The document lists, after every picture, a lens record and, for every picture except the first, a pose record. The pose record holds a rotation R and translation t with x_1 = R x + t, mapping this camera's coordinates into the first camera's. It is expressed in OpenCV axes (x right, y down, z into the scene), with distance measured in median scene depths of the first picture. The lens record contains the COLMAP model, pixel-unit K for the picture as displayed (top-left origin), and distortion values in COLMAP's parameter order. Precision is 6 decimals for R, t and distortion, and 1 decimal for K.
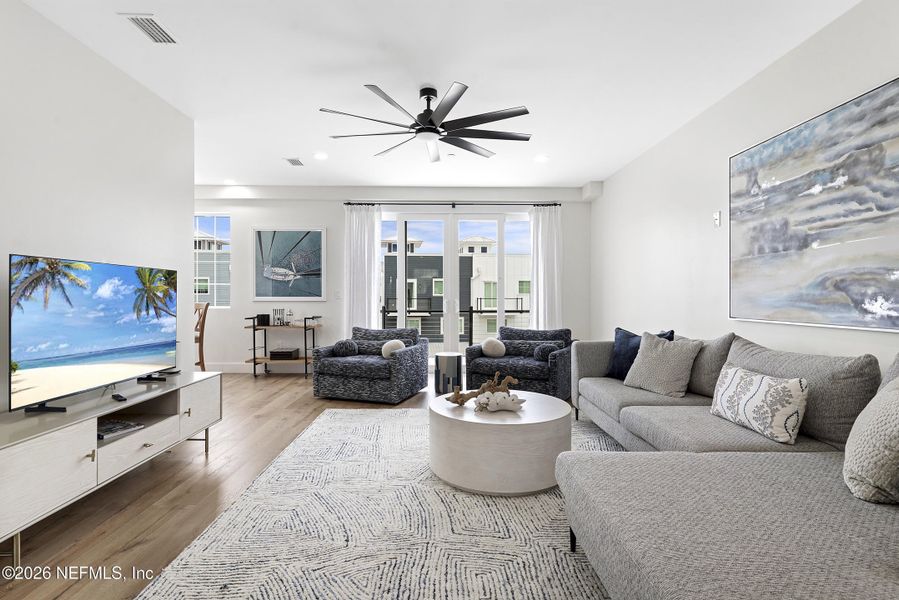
lens RADIAL K [[443.3, 0, 450.3], [0, 443.3, 298.7], [0, 0, 1]] dist [0.004449, 0.000784]
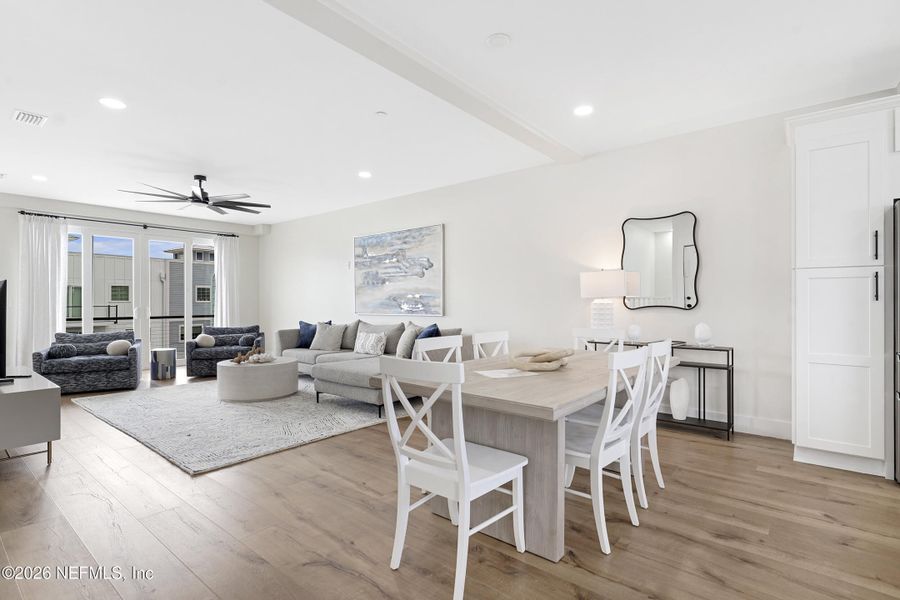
lens RADIAL K [[443.8, 0, 450.8], [0, 443.8, 298.7], [0, 0, 1]] dist [0.004449, 0.000784]
pose [[0.658091, 0.002350, 0.752935, -0.715515], [0.009000, 0.999899, -0.010987, 0.000670], [-0.752884, 0.014007, 0.658004, -0.793455]]
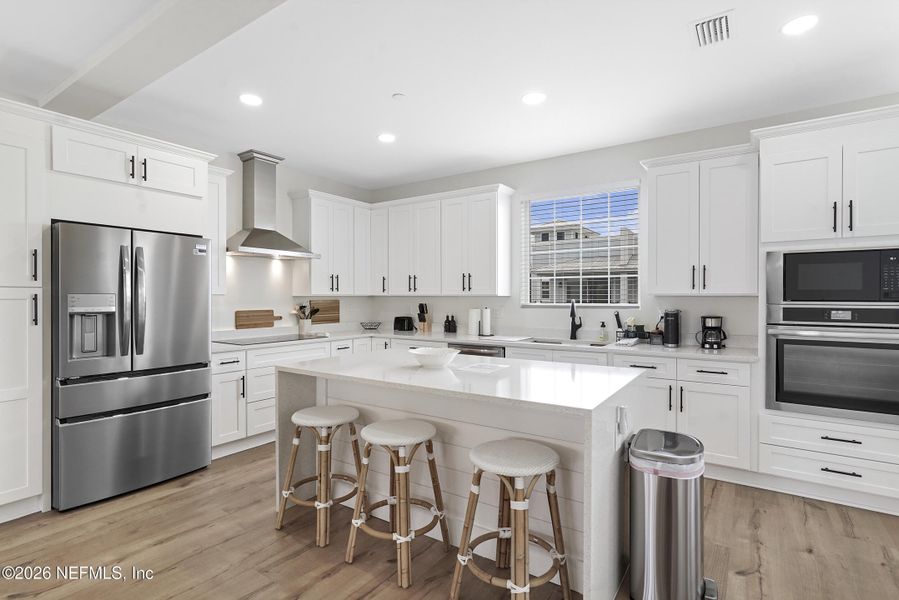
lens RADIAL K [[443.3, 0, 450.3], [0, 443.3, 298.7], [0, 0, 1]] dist [0.004449, 0.000784]
pose [[-0.807889, -0.006658, 0.589297, -0.584818], [0.000272, 0.999932, 0.011670, -0.058594], [-0.589334, 0.009588, -0.807832, -0.627315]]
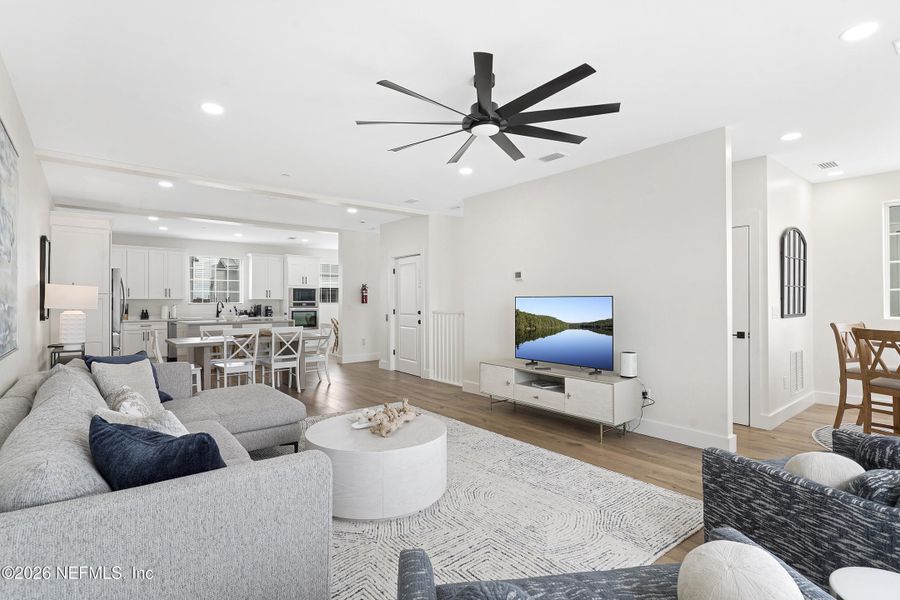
lens RADIAL K [[443.8, 0, 450.8], [0, 443.8, 298.7], [0, 0, 1]] dist [0.004449, 0.000784]
pose [[-0.796199, -0.006654, -0.604998, 0.563238], [-0.004218, 0.999976, -0.005446, -0.046654], [0.605020, -0.001784, -0.796208, 1.833131]]
